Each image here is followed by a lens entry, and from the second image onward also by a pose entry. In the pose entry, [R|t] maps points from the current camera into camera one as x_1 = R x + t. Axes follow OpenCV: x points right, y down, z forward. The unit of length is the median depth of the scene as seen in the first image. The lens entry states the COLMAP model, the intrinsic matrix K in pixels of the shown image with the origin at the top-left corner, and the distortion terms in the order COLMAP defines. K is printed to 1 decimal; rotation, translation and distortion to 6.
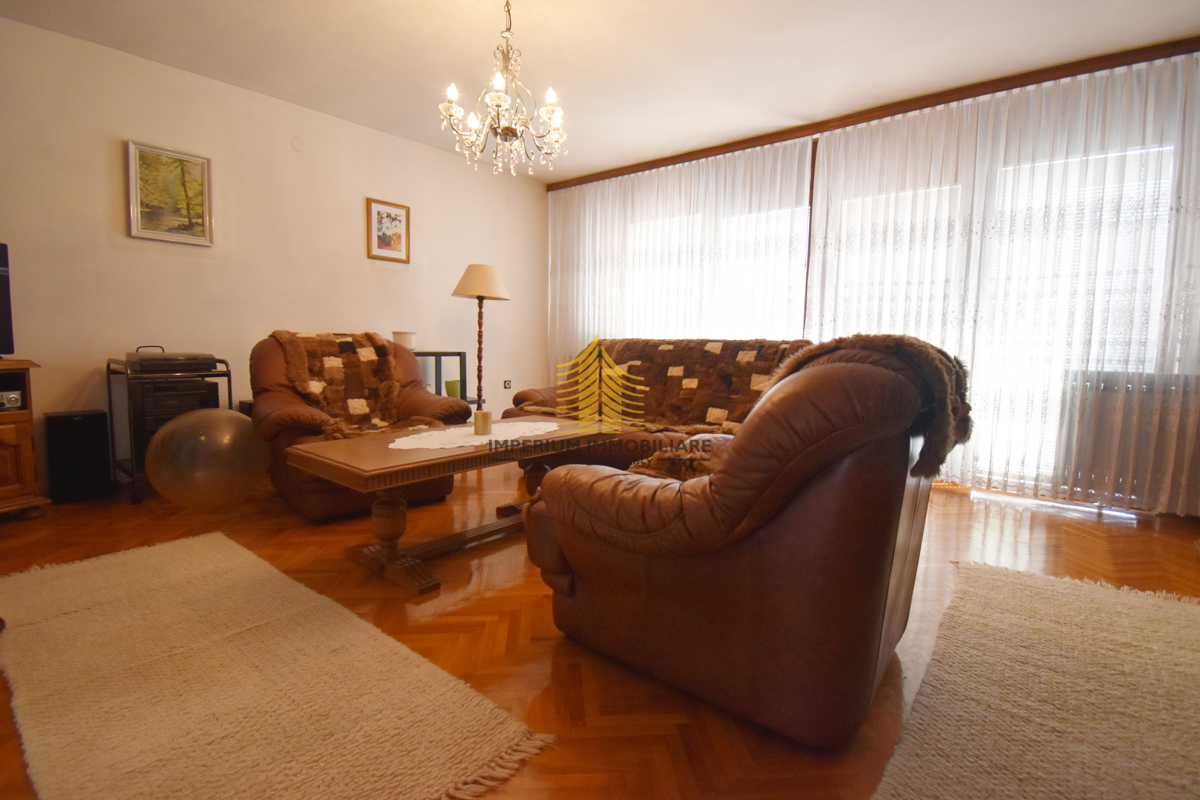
lens RADIAL K [[542.5, 0, 594.8], [0, 542.5, 391.7], [0, 0, 1]] dist [-0.000616, -0.000058]
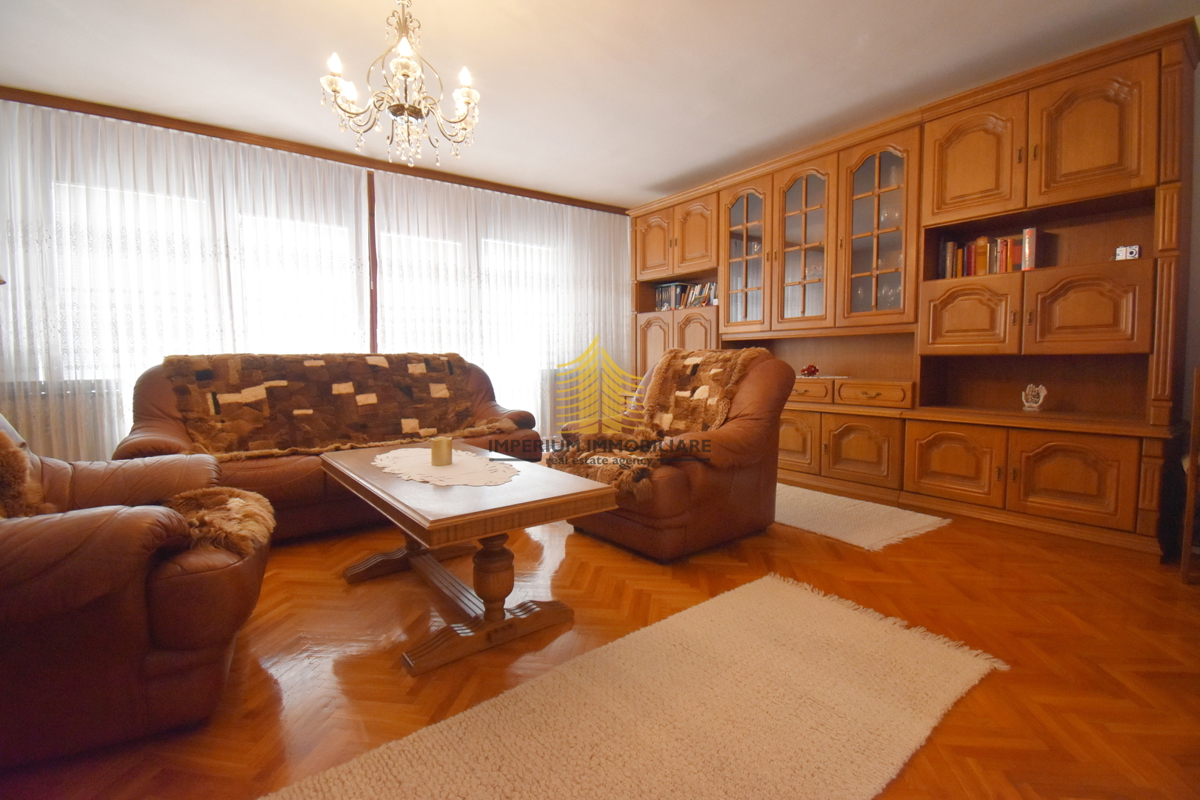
lens RADIAL K [[542.5, 0, 594.8], [0, 542.5, 391.7], [0, 0, 1]] dist [-0.000616, -0.000058]
pose [[0.216742, -0.076453, 0.973231, -0.673050], [0.100531, 0.993377, 0.055646, -0.041263], [-0.971039, 0.085779, 0.222992, 0.387733]]
